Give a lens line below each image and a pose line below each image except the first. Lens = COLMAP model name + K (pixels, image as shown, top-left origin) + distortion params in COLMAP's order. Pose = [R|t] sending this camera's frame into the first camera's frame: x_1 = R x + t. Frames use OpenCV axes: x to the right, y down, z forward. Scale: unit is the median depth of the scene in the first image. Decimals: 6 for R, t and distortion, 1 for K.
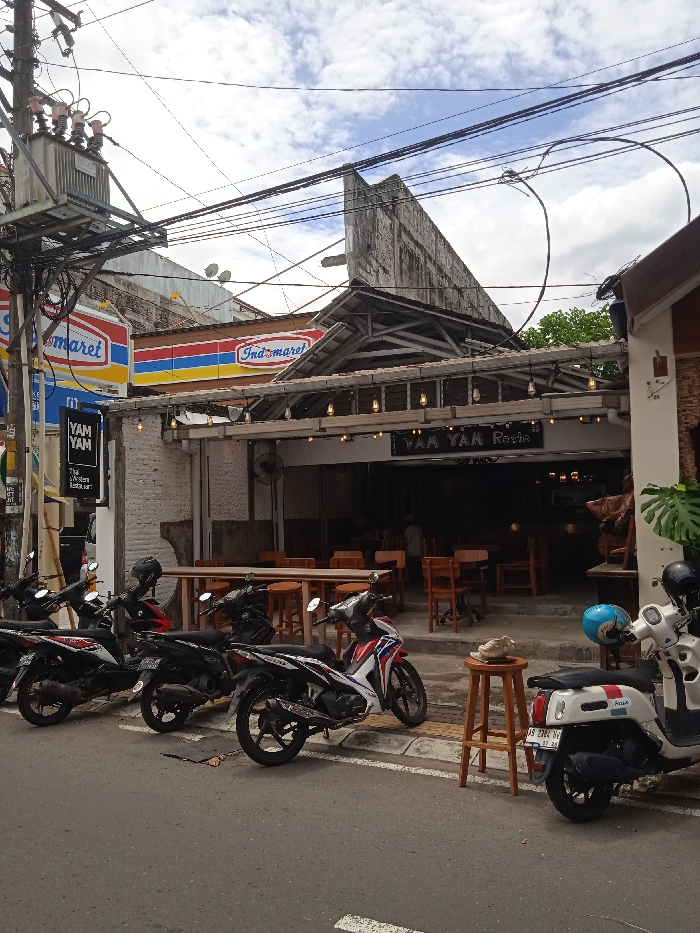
lens RADIAL K [[779.0, 0, 351.5], [0, 779.0, 477.5], [0, 0, 1]] dist [0.013484, -0.003628]
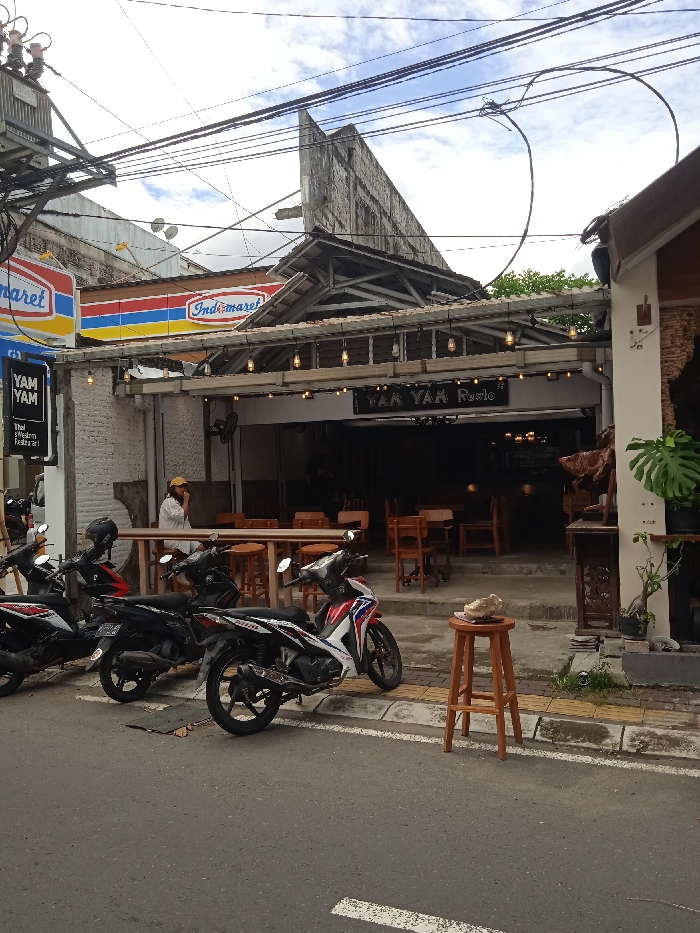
lens RADIAL K [[779.0, 0, 351.5], [0, 779.0, 477.5], [0, 0, 1]] dist [0.013484, -0.003628]
pose [[0.997870, -0.004554, 0.065073, -0.021121], [0.001564, 0.998944, 0.045925, 0.010181], [-0.065214, -0.045726, 0.996823, 0.043183]]
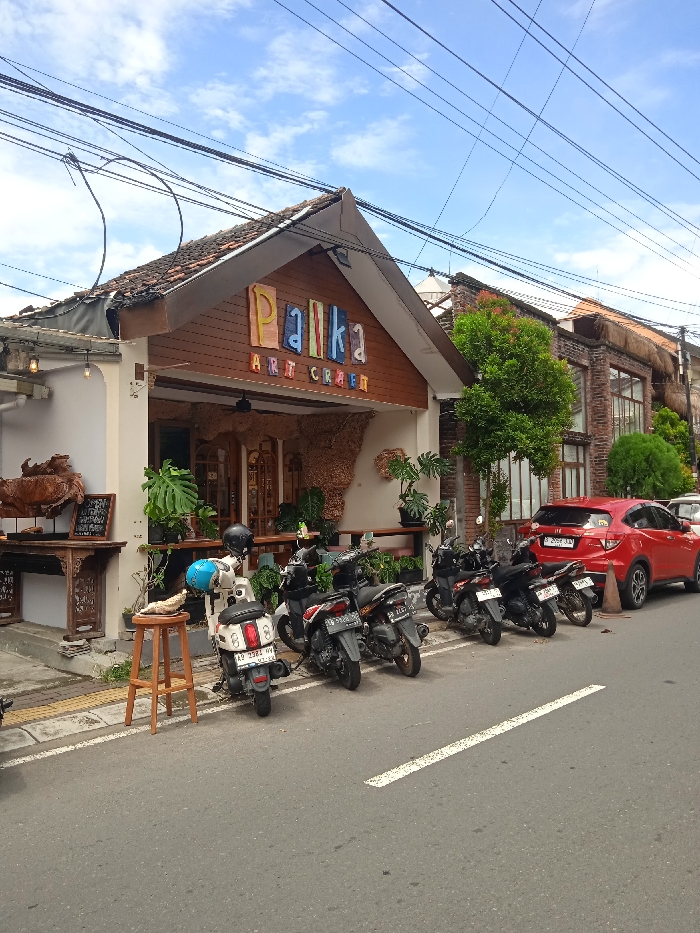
lens RADIAL K [[714.2, 0, 392.9], [0, 714.2, 483.0], [0, 0, 1]] dist [0.006754, 0.002382]
pose [[0.234837, 0.042786, 0.971093, -0.452865], [-0.036895, 0.998703, -0.035080, 0.042586], [-0.971334, -0.027590, 0.236111, 0.271083]]
